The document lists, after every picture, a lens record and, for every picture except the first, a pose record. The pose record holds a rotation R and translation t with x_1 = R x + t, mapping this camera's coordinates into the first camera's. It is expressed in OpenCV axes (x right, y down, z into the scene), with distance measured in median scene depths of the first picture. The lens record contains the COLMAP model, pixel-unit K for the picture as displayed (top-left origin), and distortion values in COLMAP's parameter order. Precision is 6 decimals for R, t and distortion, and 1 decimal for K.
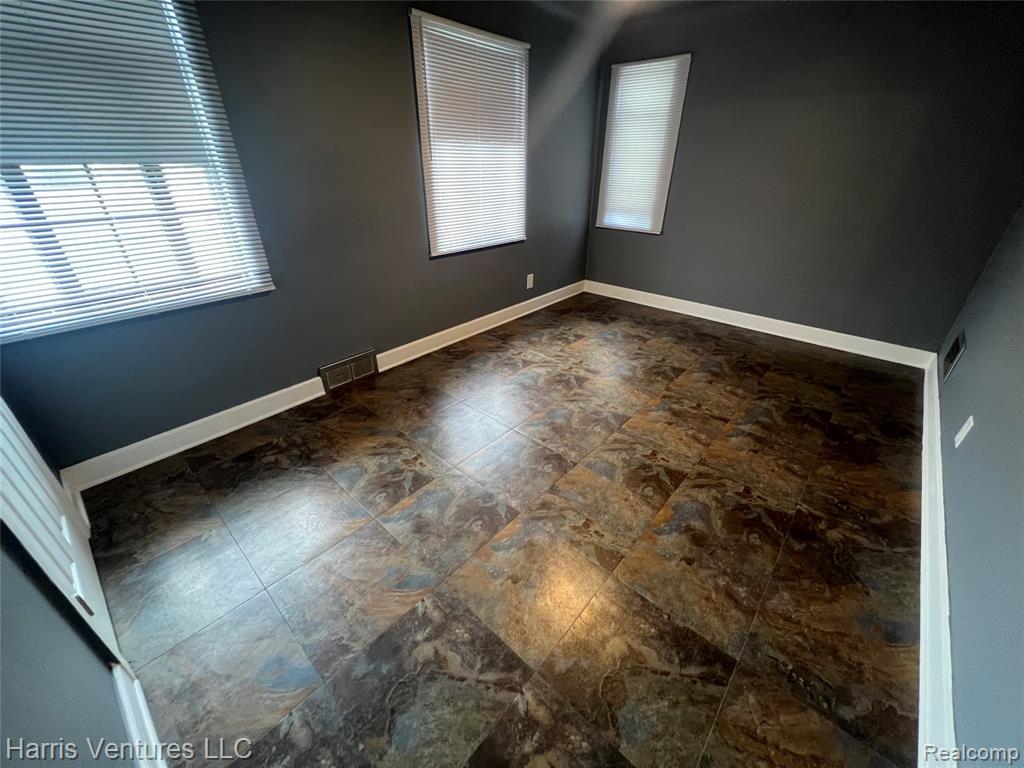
lens RADIAL K [[410.2, 0, 509.3], [0, 410.2, 383.8], [0, 0, 1]] dist [-0.001512, 0.001021]
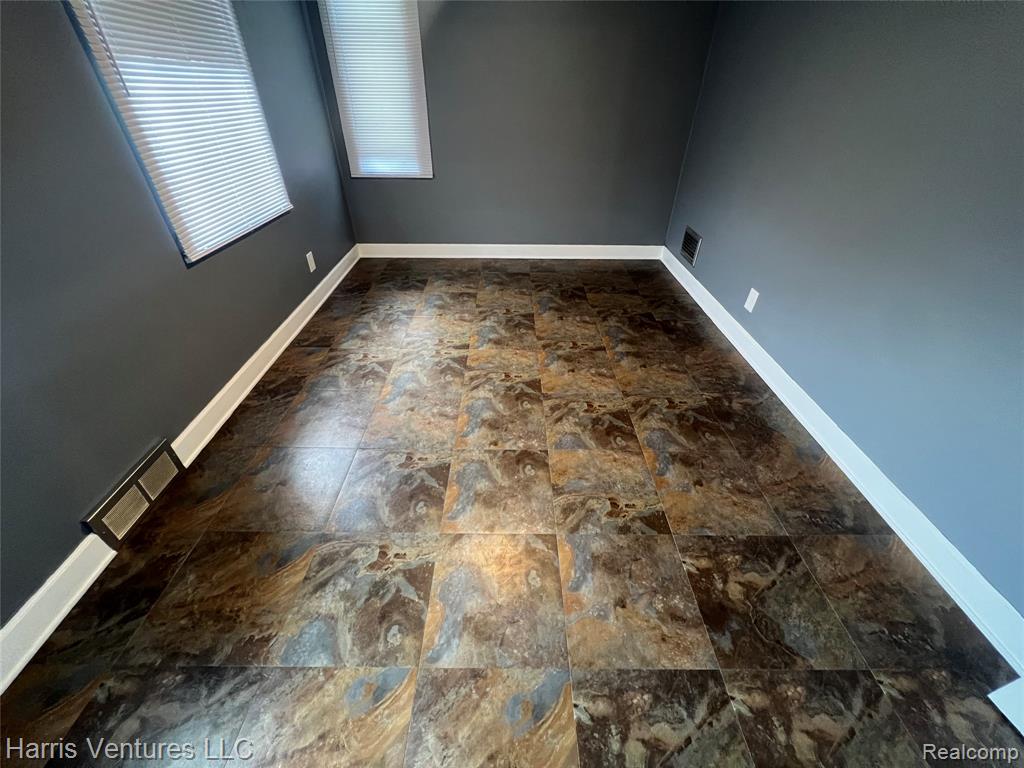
lens RADIAL K [[410.2, 0, 512.1], [0, 410.2, 383.8], [0, 0, 1]] dist [-0.001512, 0.001021]
pose [[0.740885, -0.394169, 0.543802, -0.300690], [0.320377, 0.919029, 0.229661, -0.161423], [-0.590295, 0.004070, 0.807177, 0.268228]]
